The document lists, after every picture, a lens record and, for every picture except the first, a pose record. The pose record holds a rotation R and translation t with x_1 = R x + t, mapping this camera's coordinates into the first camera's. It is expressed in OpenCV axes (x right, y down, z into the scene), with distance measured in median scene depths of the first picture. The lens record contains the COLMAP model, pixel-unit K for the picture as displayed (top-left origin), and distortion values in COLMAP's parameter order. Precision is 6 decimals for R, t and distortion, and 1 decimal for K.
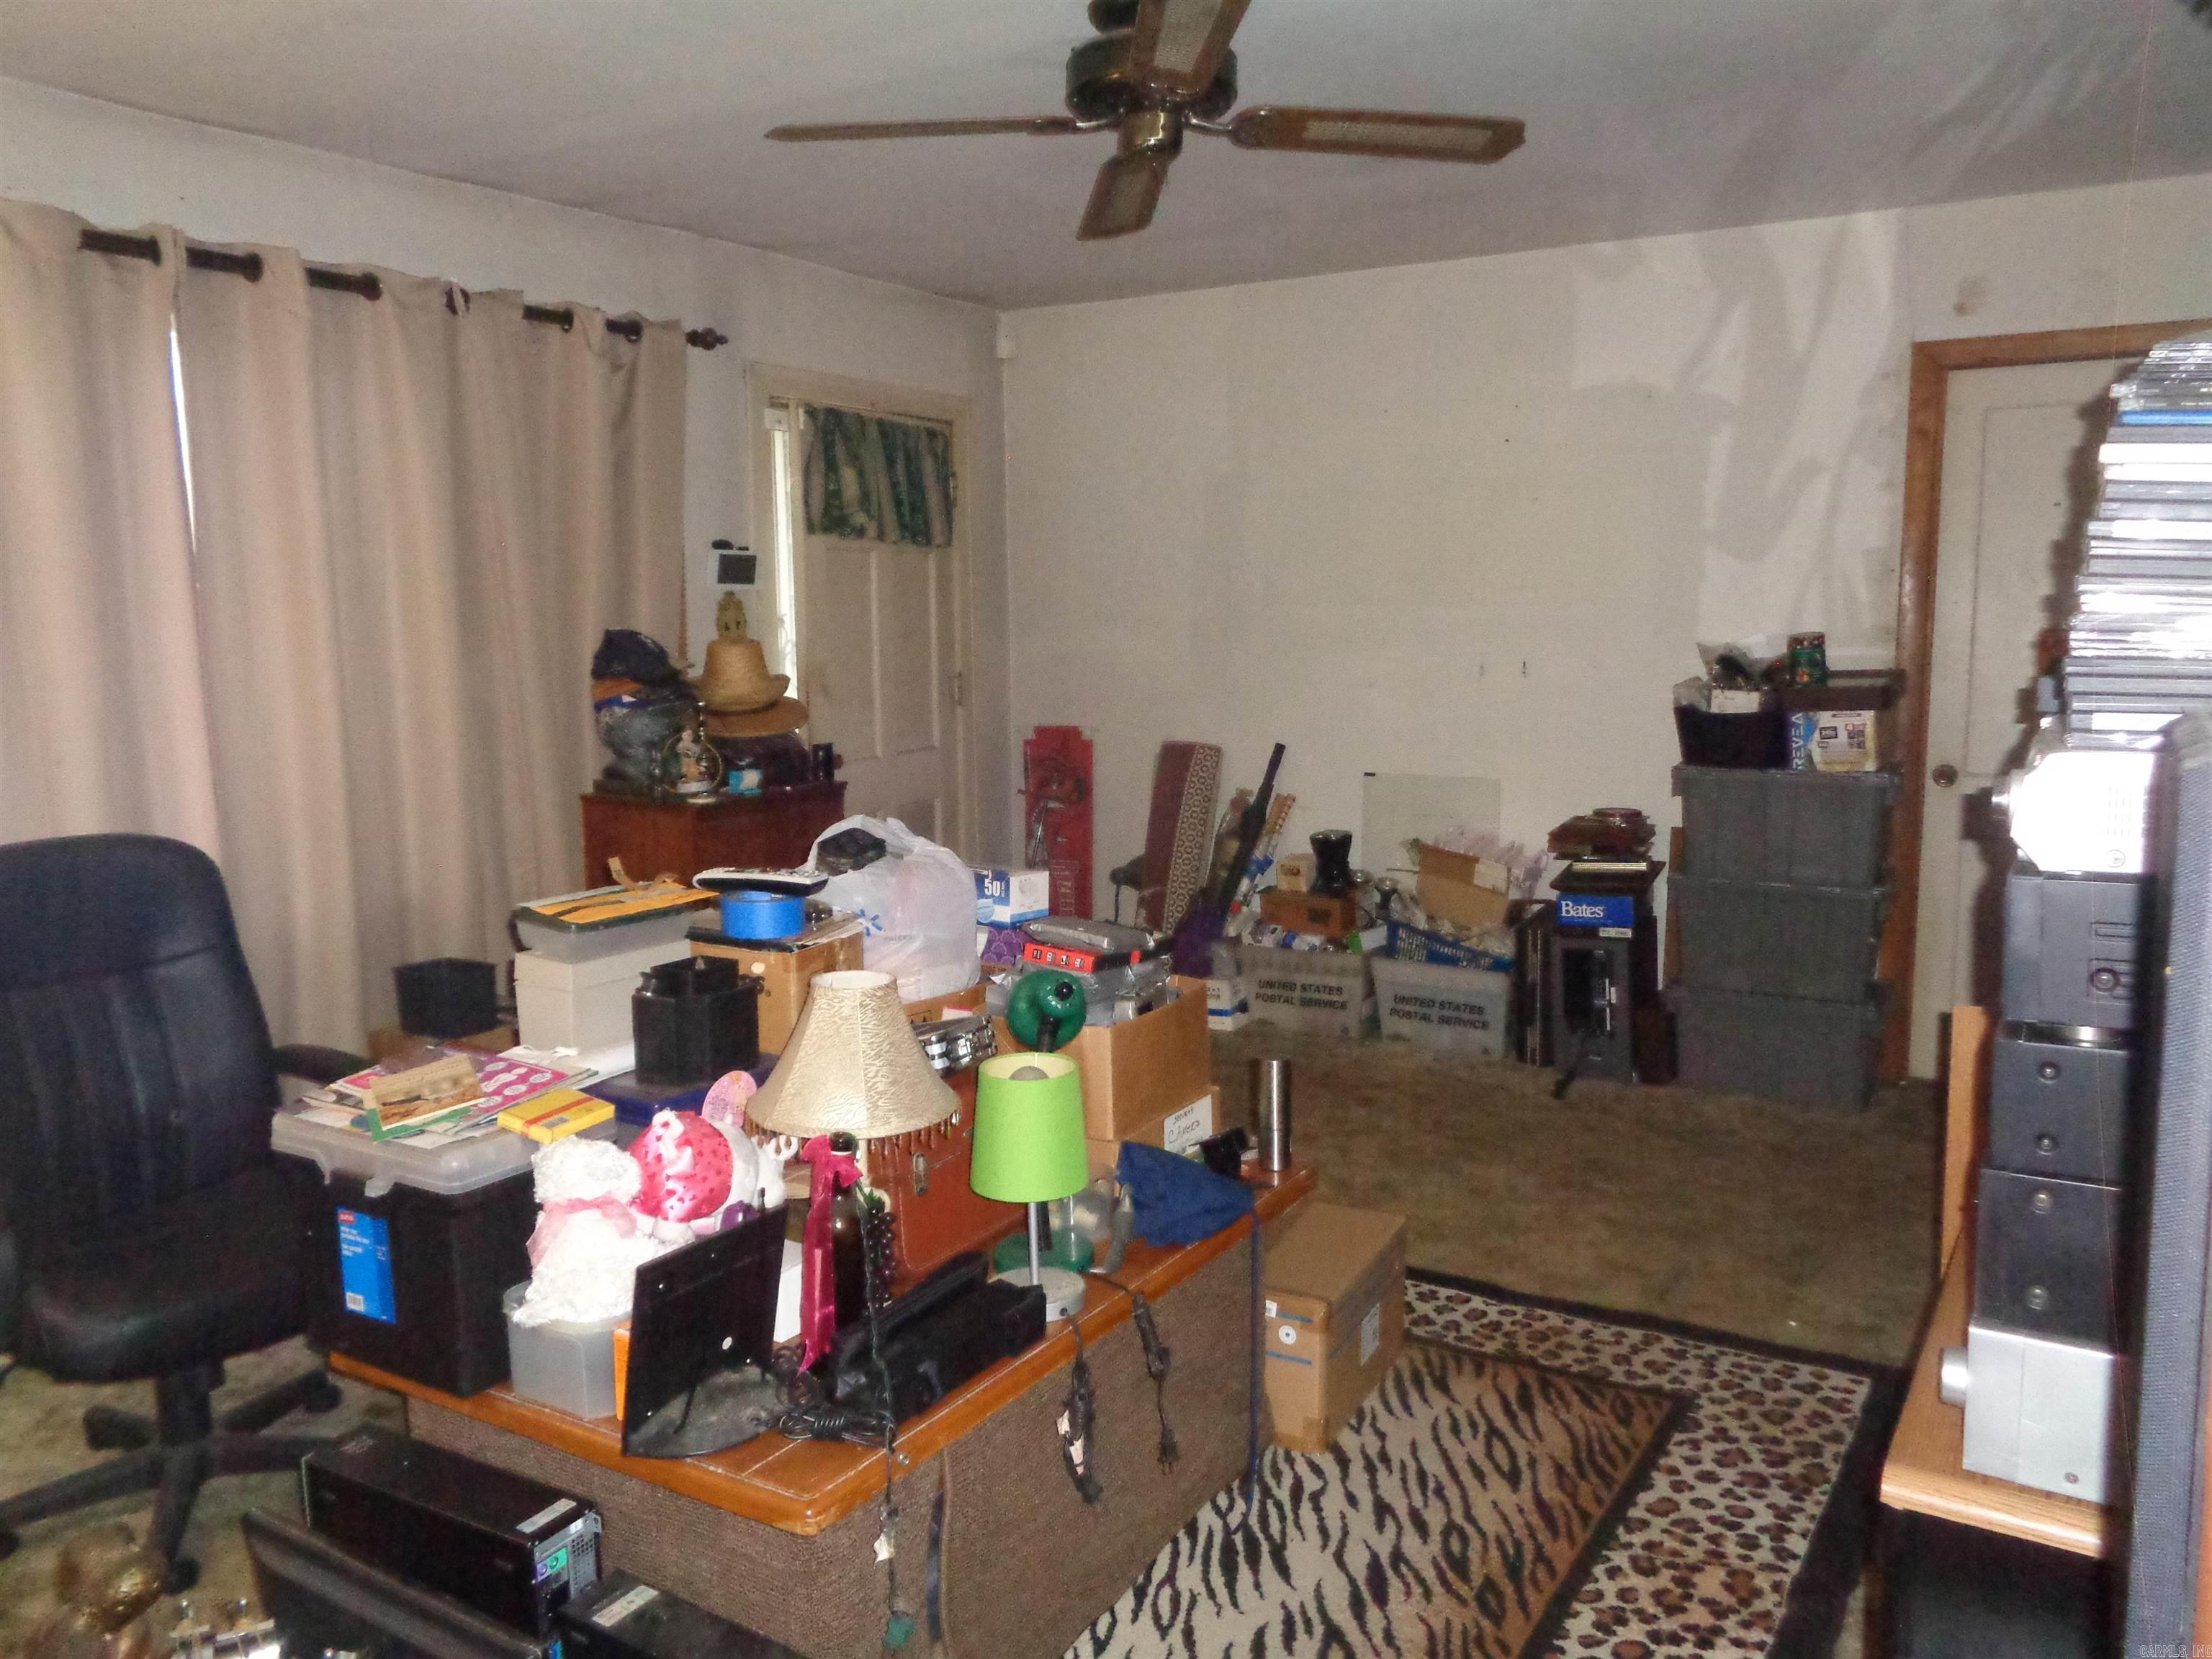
lens RADIAL K [[1695.8, 0, 1099.6], [0, 1695.8, 823.9], [0, 0, 1]] dist [0.006501, 0.005399]
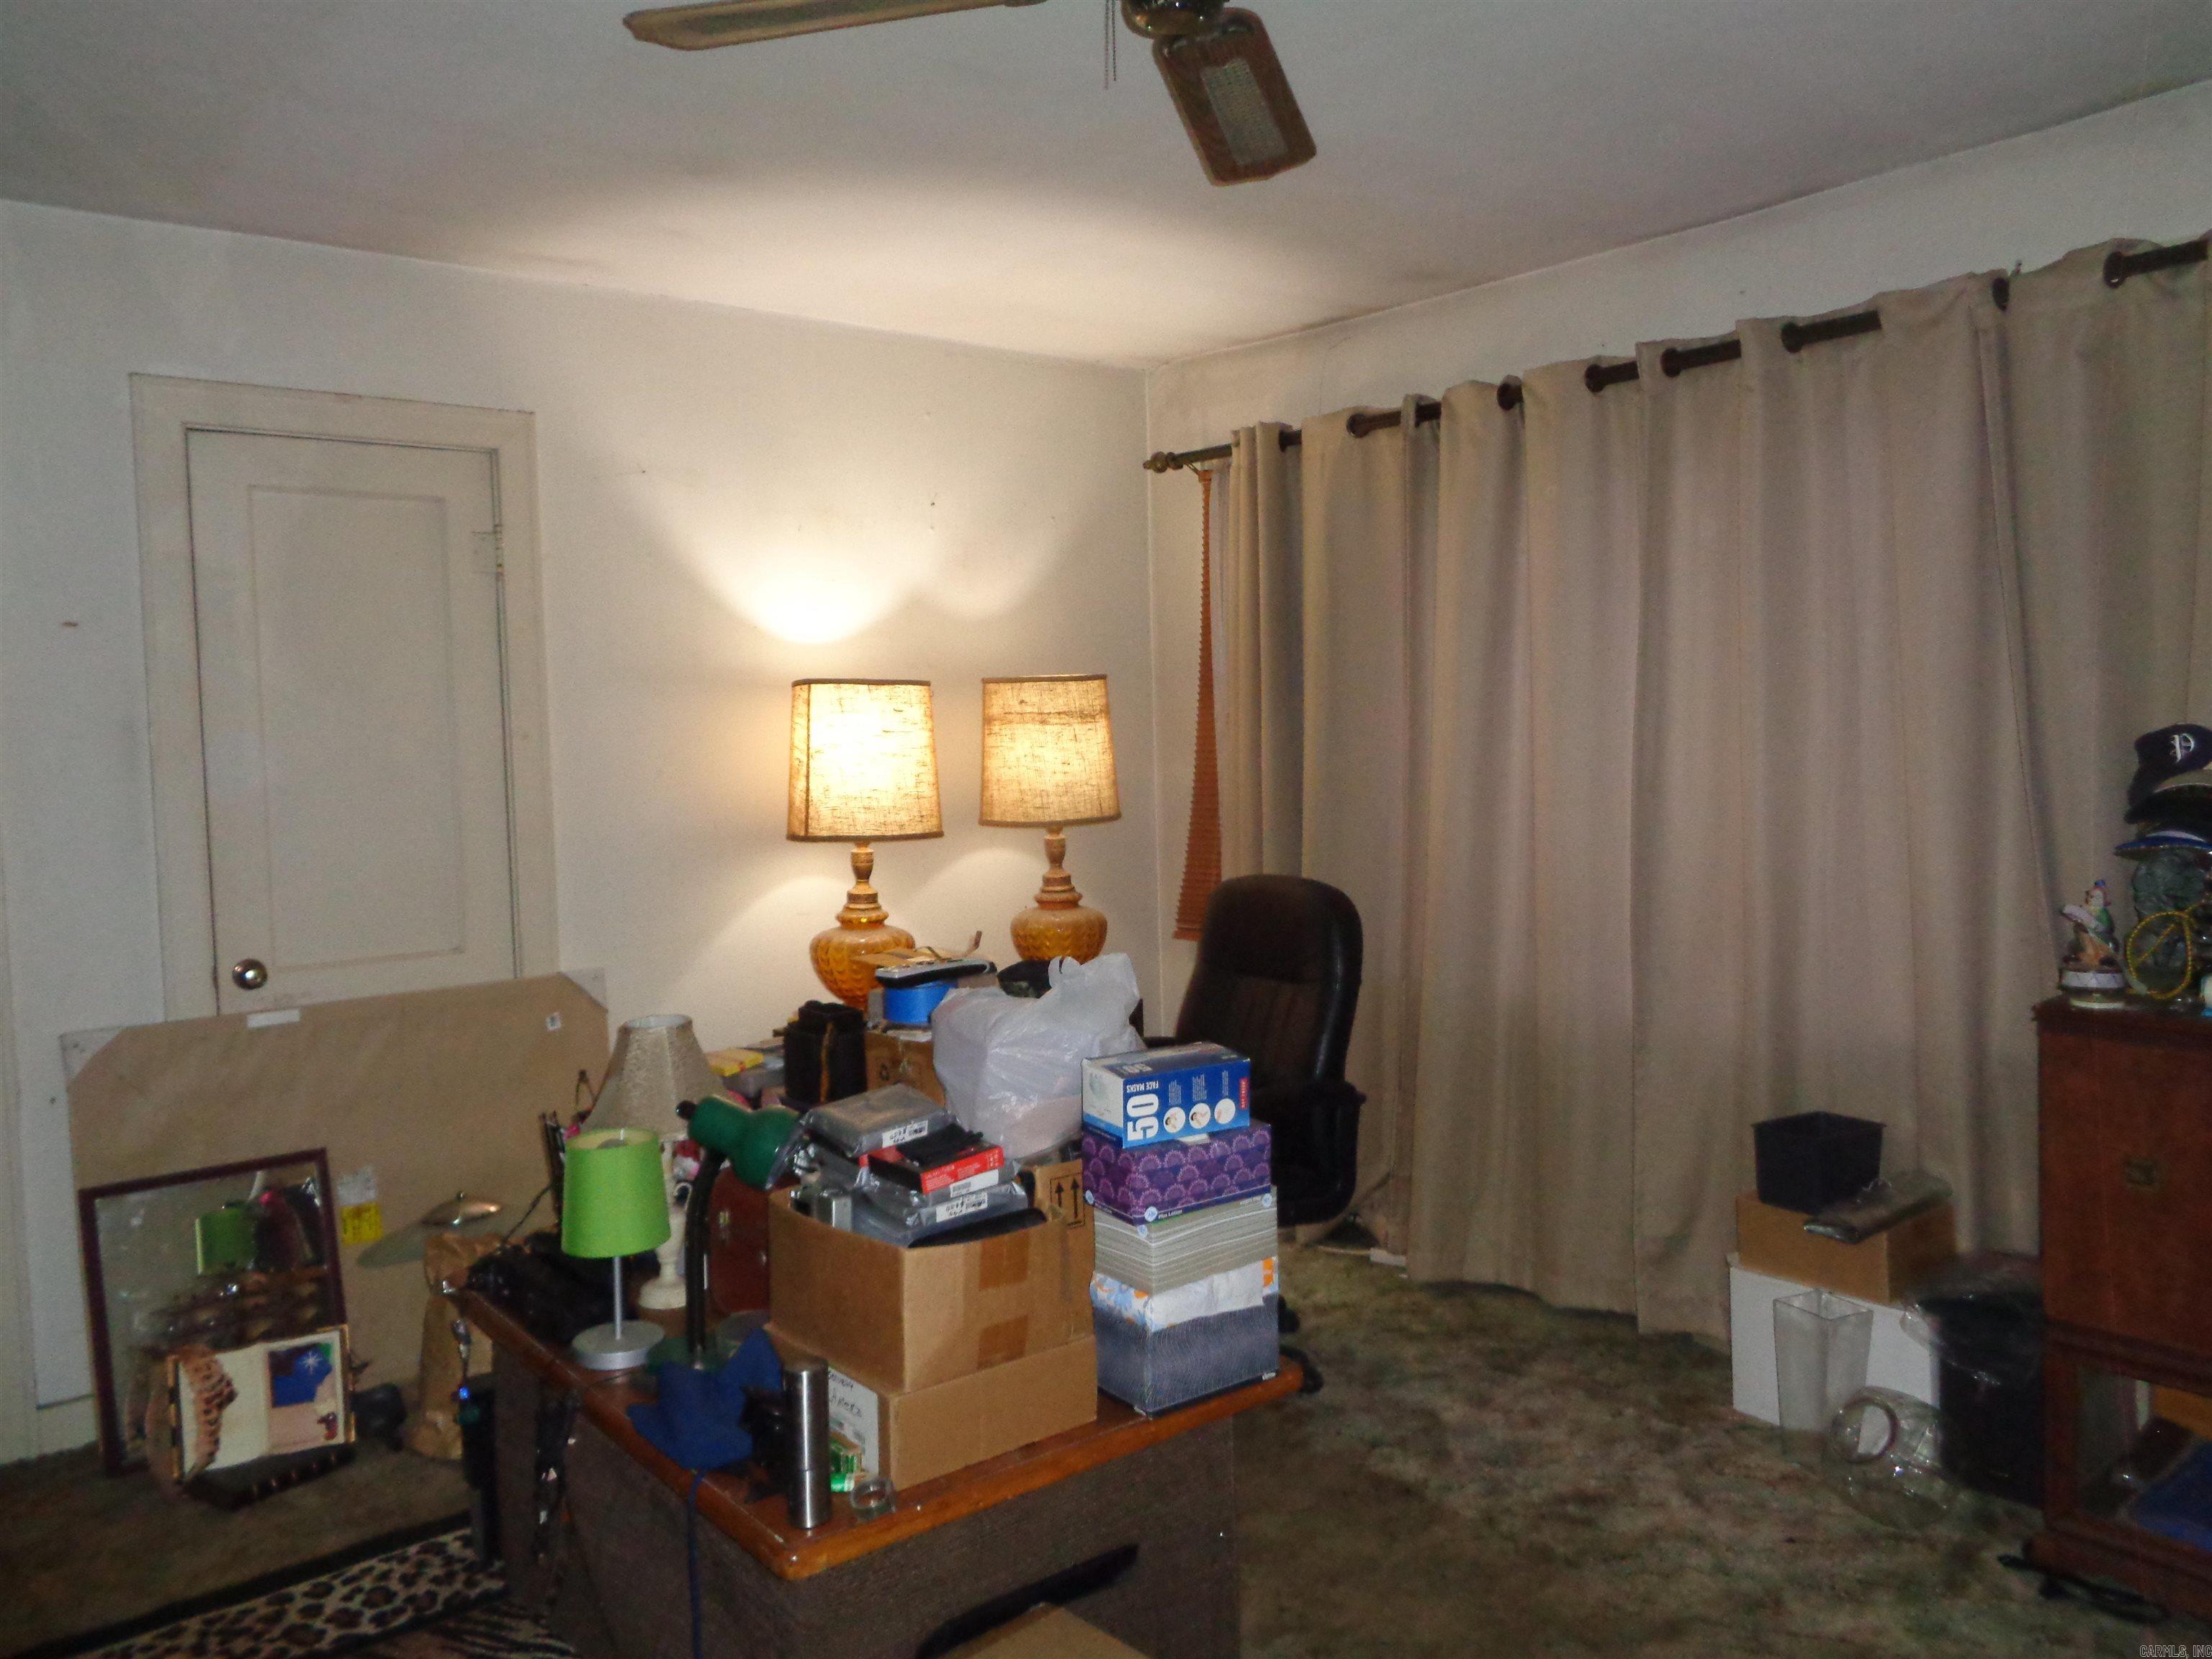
lens RADIAL K [[1652.3, 0, 1099.5], [0, 1652.3, 801.5], [0, 0, 1]] dist [-0.007810, 0.004694]
pose [[-0.282187, 0.043339, -0.958380, 0.408584], [-0.107556, 0.991252, 0.076494, -0.088112], [0.953311, 0.124665, -0.275057, 0.769595]]
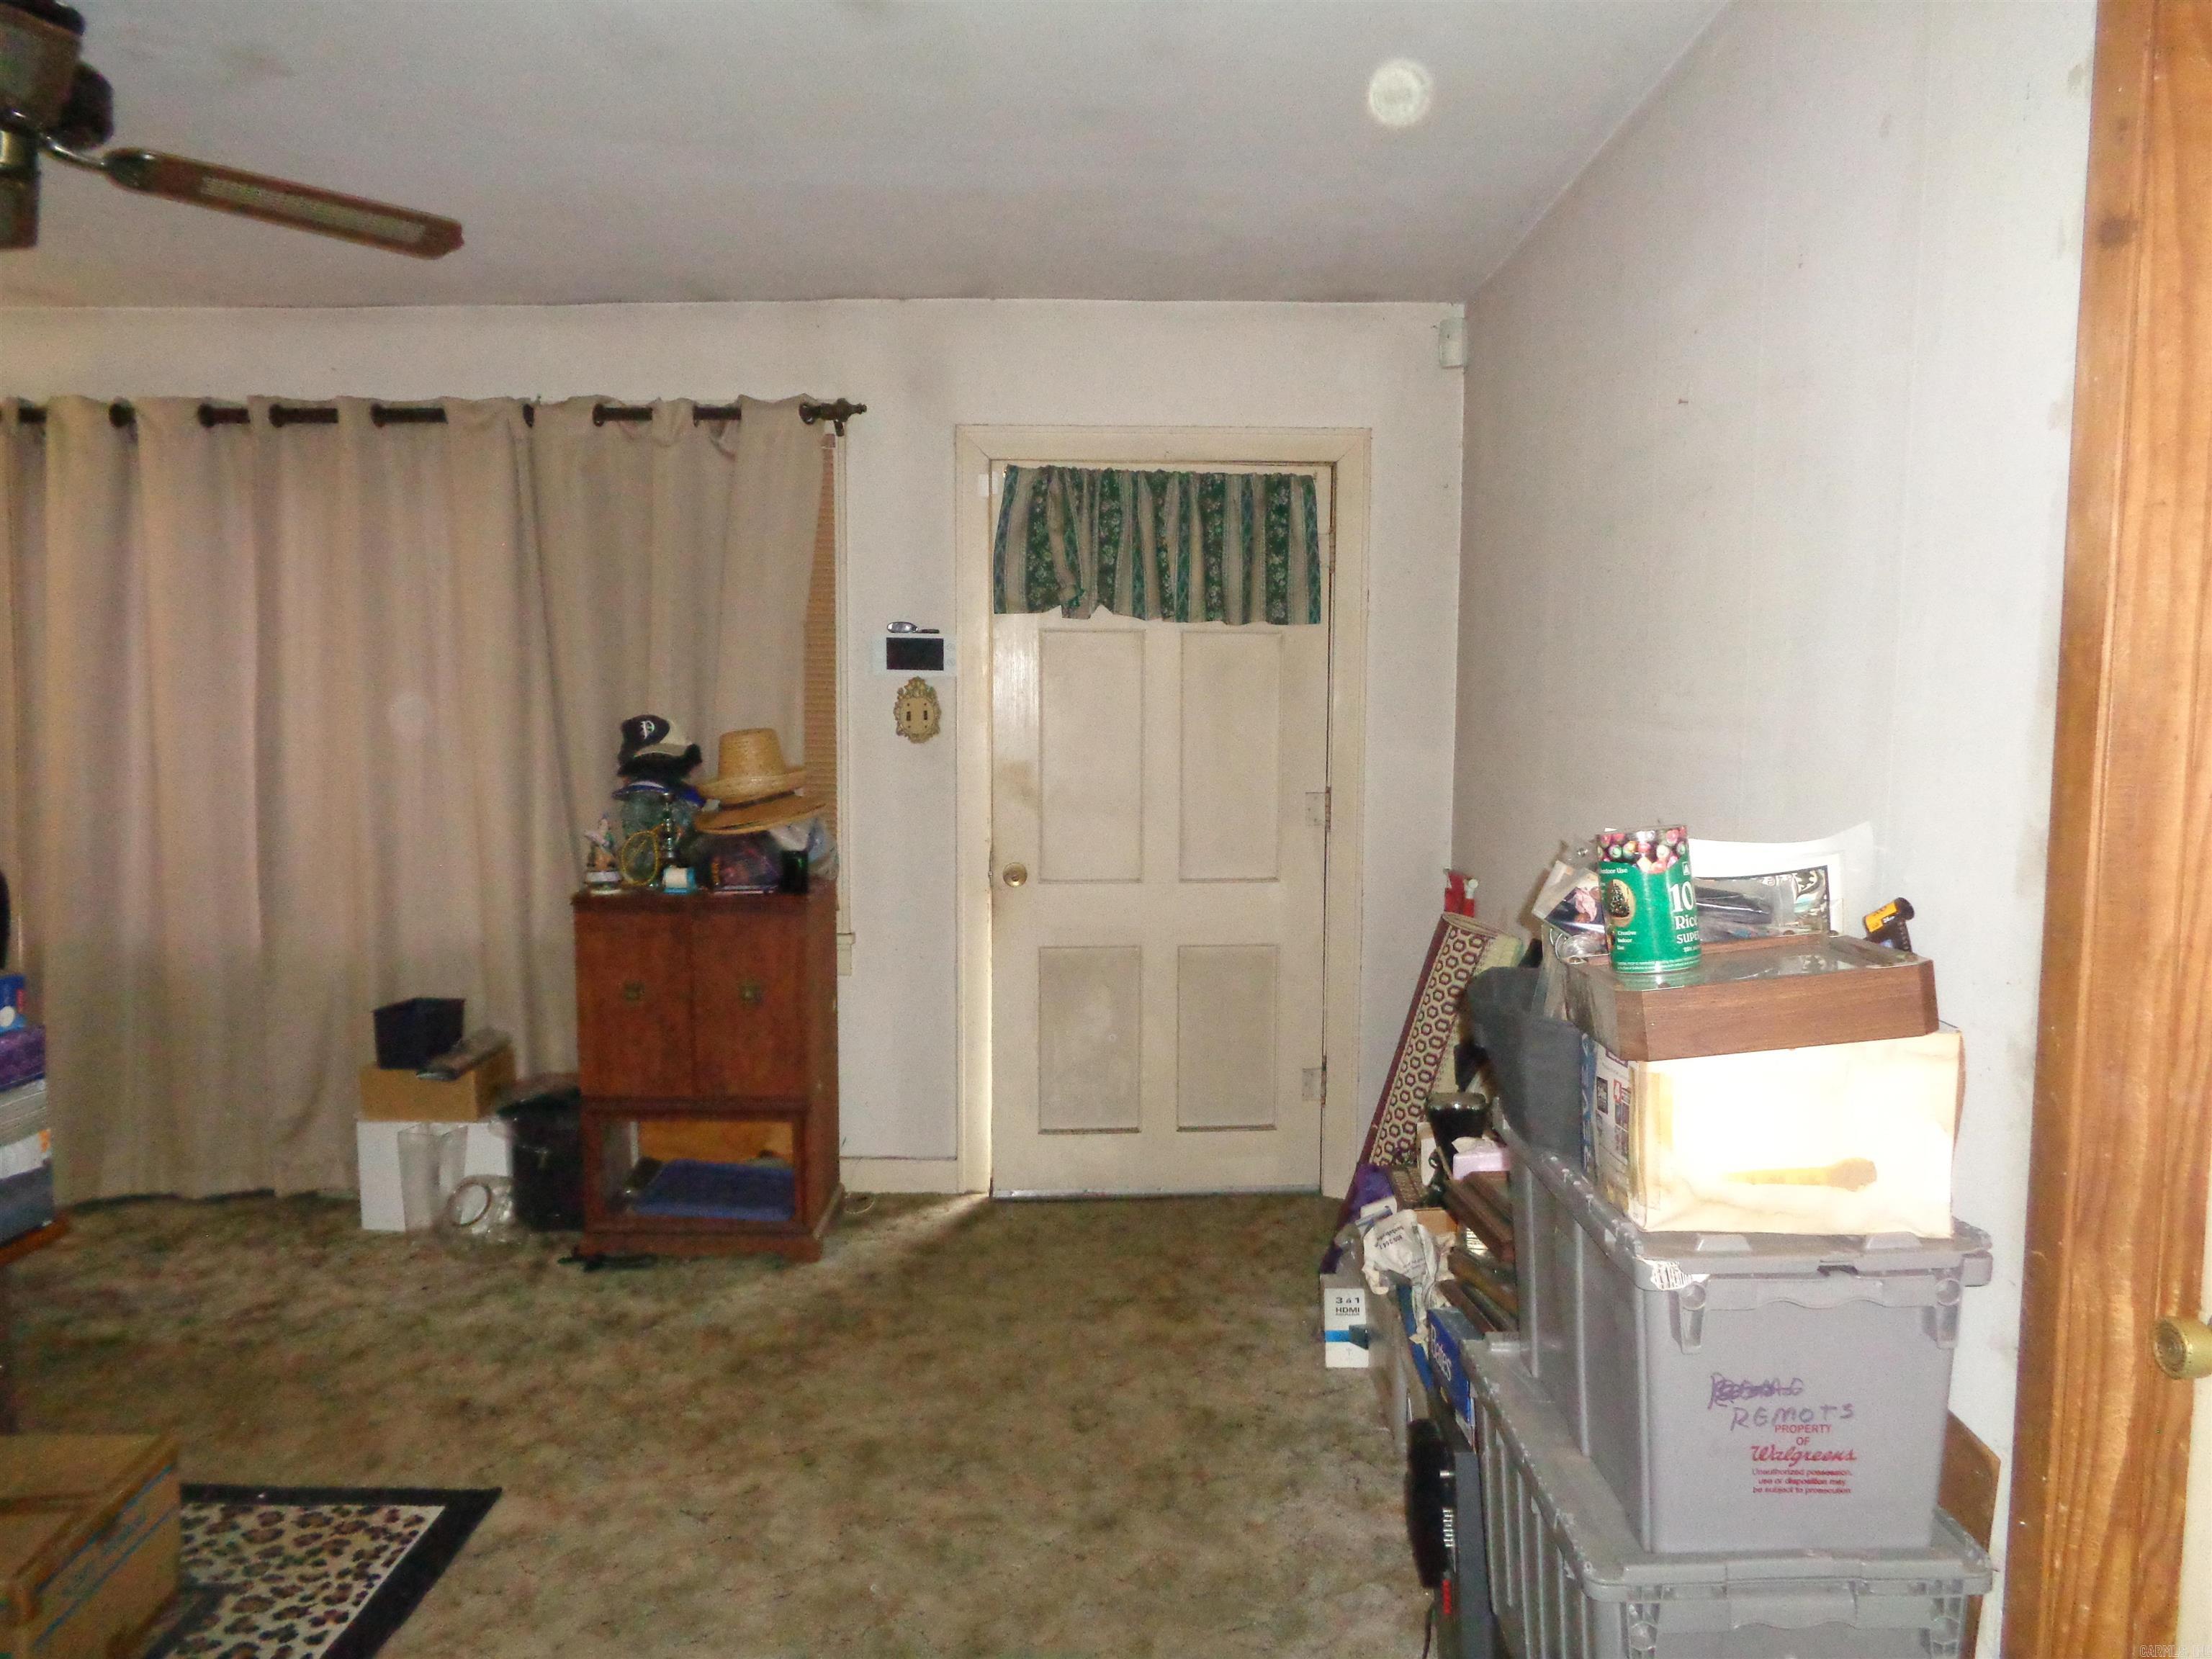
lens RADIAL K [[1695.8, 0, 1099.6], [0, 1695.8, 823.9], [0, 0, 1]] dist [0.006501, 0.005399]
pose [[0.547541, 0.061722, -0.834499, 0.684057], [-0.110939, 0.993827, 0.000716, -0.079639], [0.829392, 0.092186, 0.551008, 0.660654]]
